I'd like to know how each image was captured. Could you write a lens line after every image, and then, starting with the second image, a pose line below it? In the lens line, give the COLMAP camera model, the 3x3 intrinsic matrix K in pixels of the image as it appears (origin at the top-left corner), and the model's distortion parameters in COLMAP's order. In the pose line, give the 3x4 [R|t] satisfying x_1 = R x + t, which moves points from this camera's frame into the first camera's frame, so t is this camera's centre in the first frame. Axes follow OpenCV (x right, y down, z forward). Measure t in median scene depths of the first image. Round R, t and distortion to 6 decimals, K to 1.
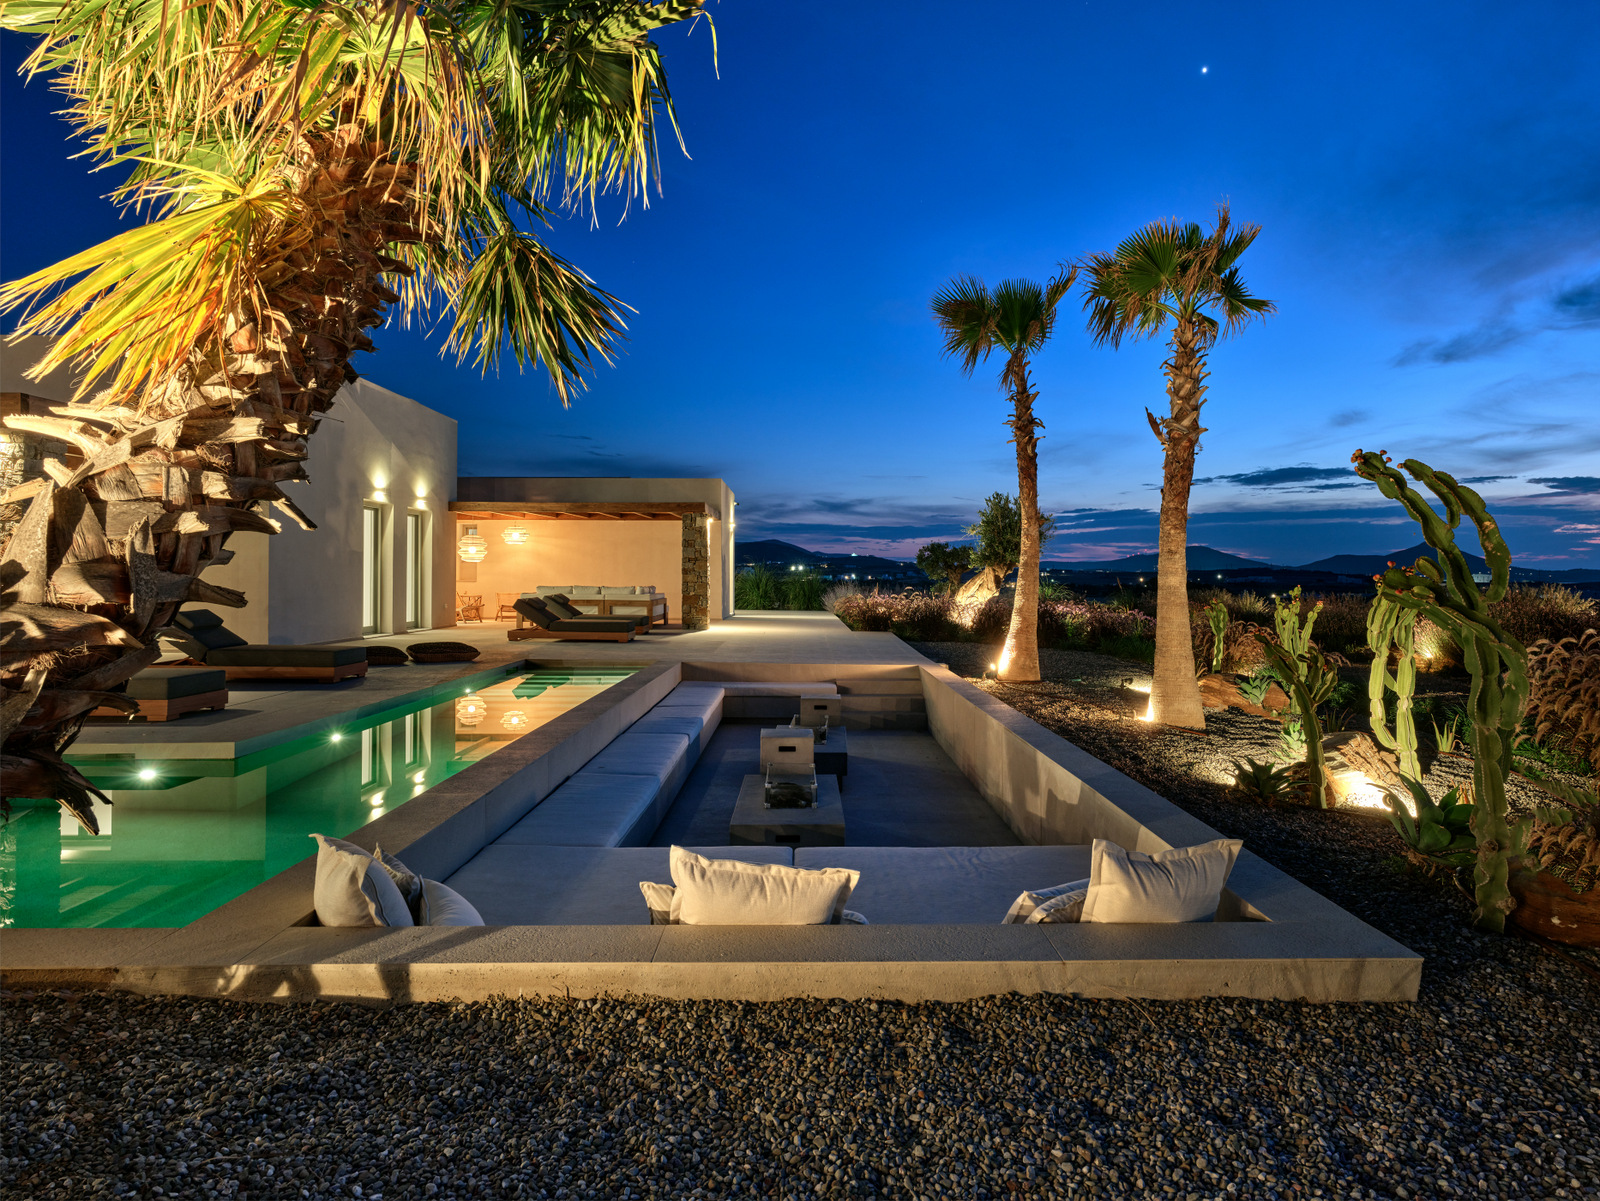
lens RADIAL K [[937.9, 0, 800.0], [0, 937.9, 600.5], [0, 0, 1]] dist [-0.006867, -0.001091]
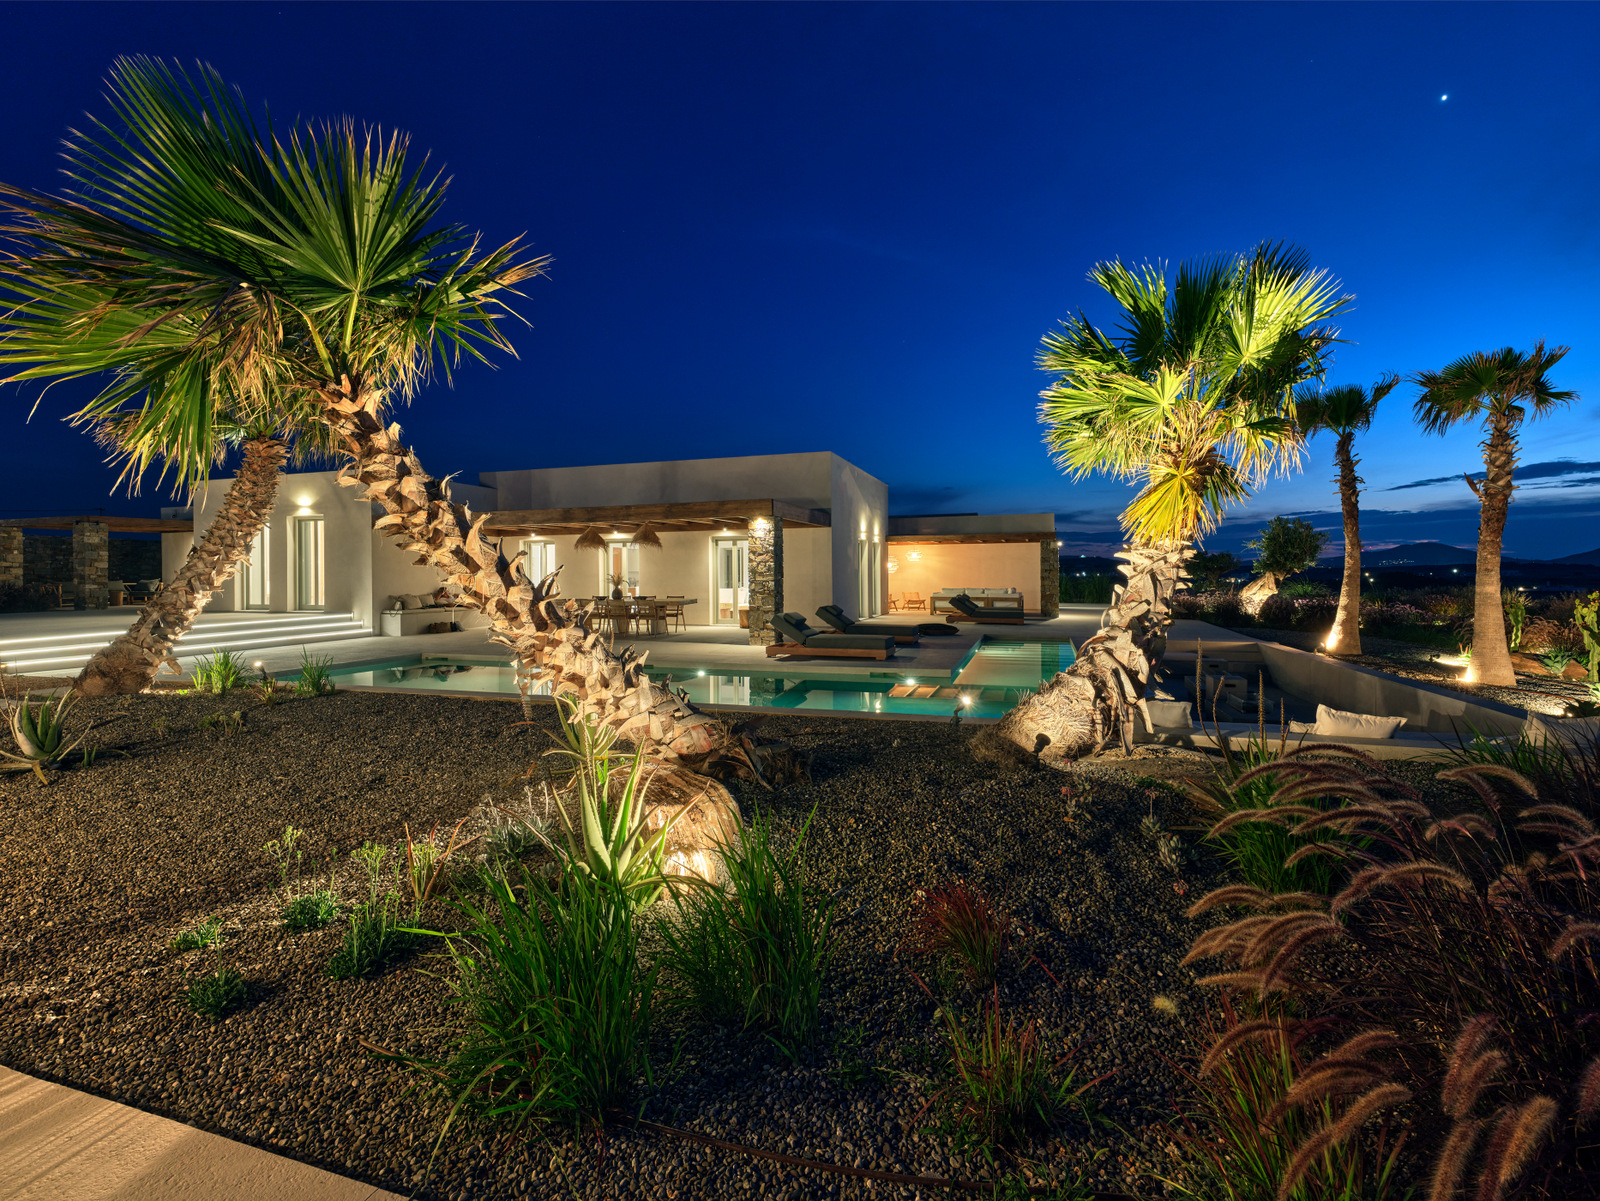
lens RADIAL K [[717.5, 0, 769.4], [0, 717.5, 602.3], [0, 0, 1]] dist [-0.000198, -0.000677]
pose [[0.944137, 0.003490, -0.329536, -0.259763], [0.000968, 0.999910, 0.013363, -0.013714], [0.329553, -0.012935, 0.944049, -0.387569]]
